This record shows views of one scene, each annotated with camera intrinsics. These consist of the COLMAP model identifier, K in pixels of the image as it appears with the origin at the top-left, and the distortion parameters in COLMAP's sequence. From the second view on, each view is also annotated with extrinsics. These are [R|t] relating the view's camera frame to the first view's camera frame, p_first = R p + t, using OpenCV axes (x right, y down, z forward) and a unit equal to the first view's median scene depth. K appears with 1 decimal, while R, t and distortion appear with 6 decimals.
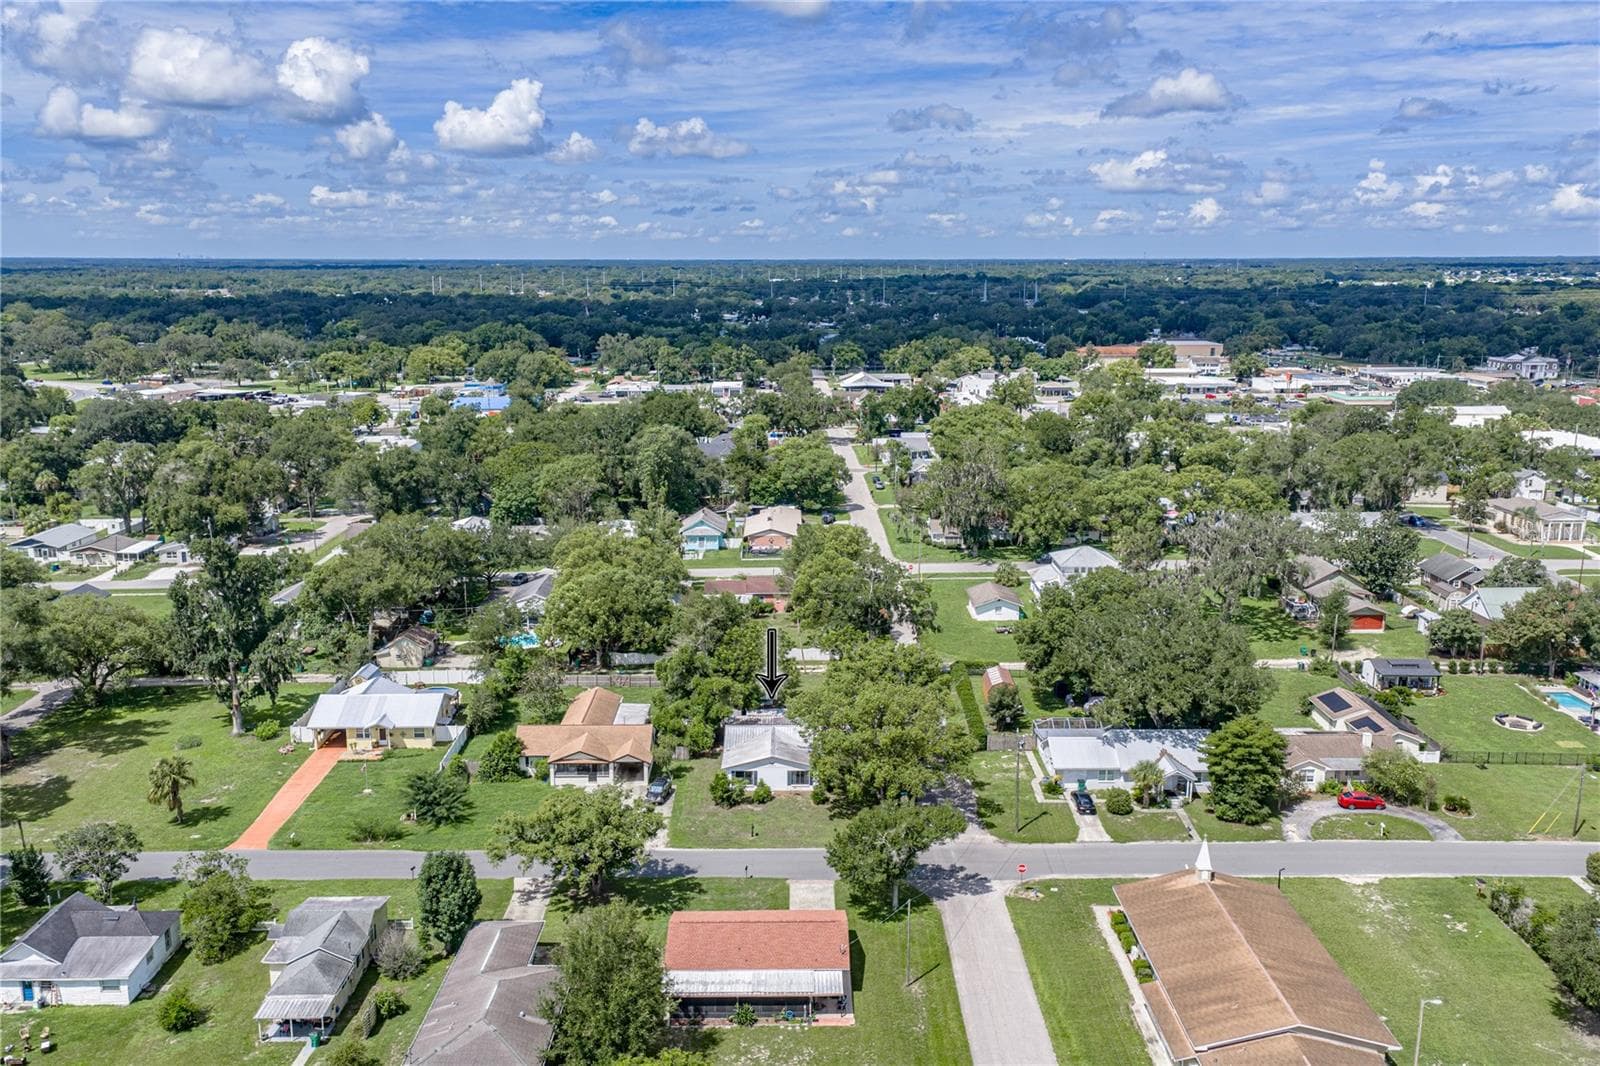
lens RADIAL K [[1306.8, 0, 800.0], [0, 1306.8, 533.0], [0, 0, 1]] dist [0.001906, 0.000689]
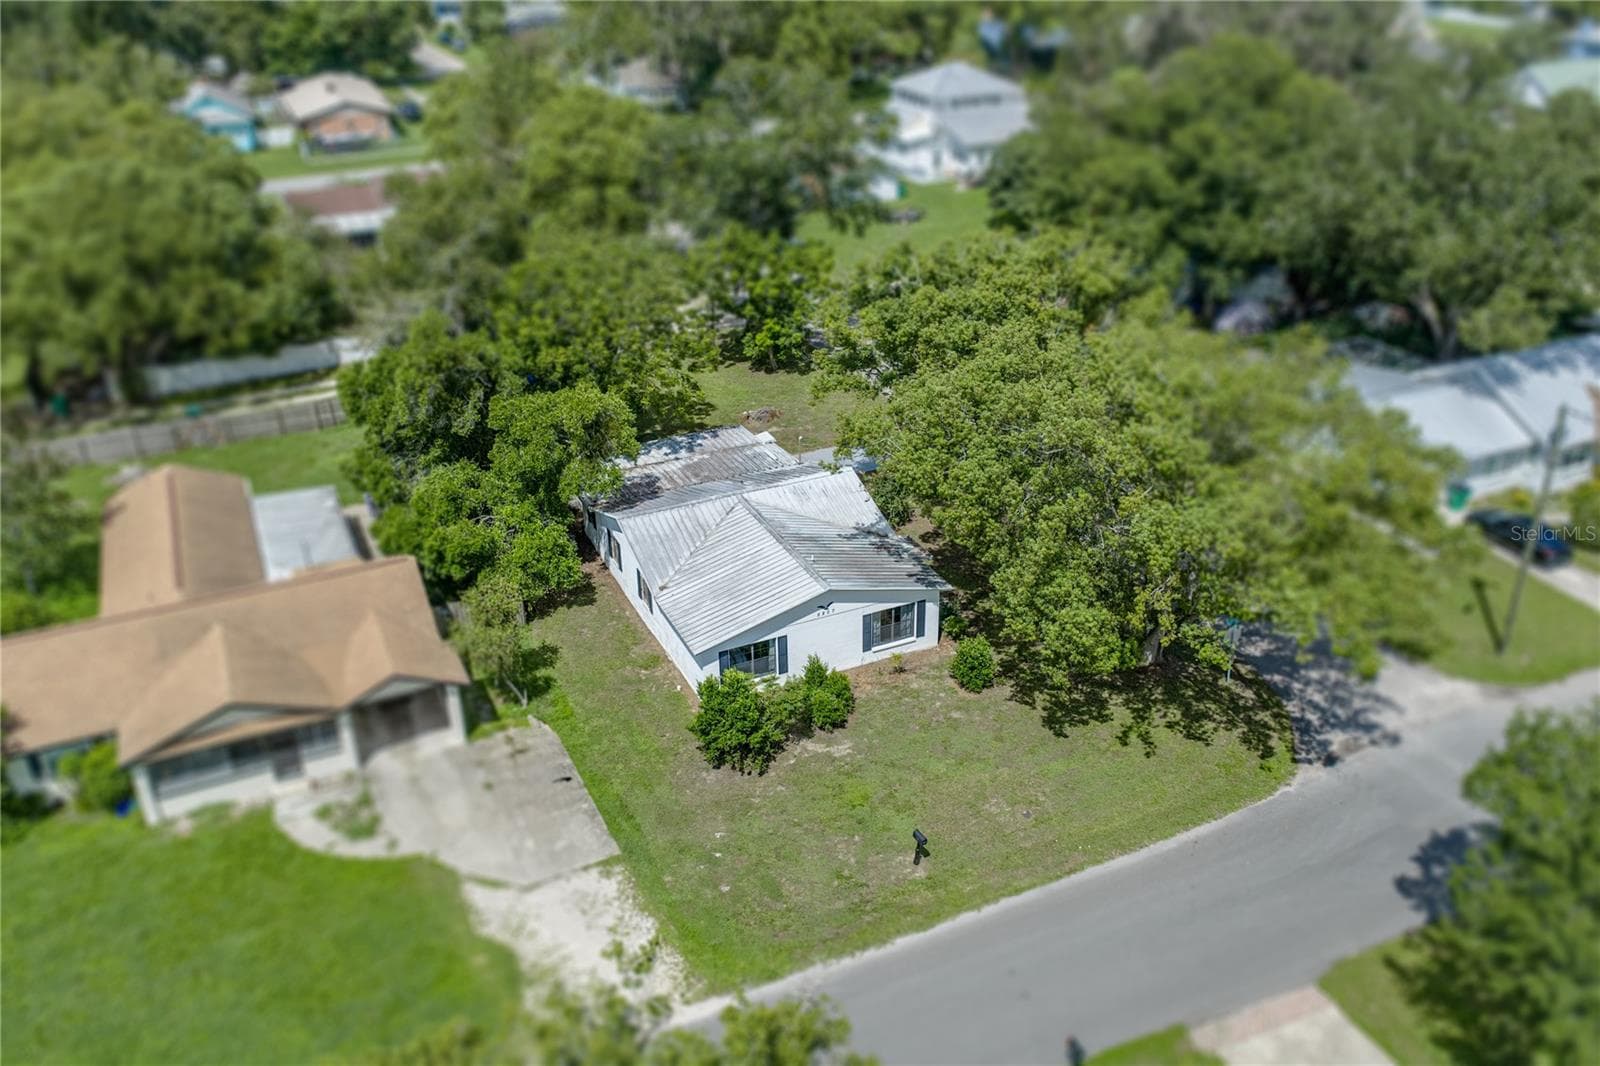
lens RADIAL K [[1306.8, 0, 800.0], [0, 1306.8, 533.0], [0, 0, 1]] dist [0.001906, 0.000689]
pose [[0.908824, -0.200603, 0.365783, -0.139794], [0.095888, 0.953771, 0.284825, 0.051339], [-0.406010, -0.223782, 0.886046, 0.635181]]
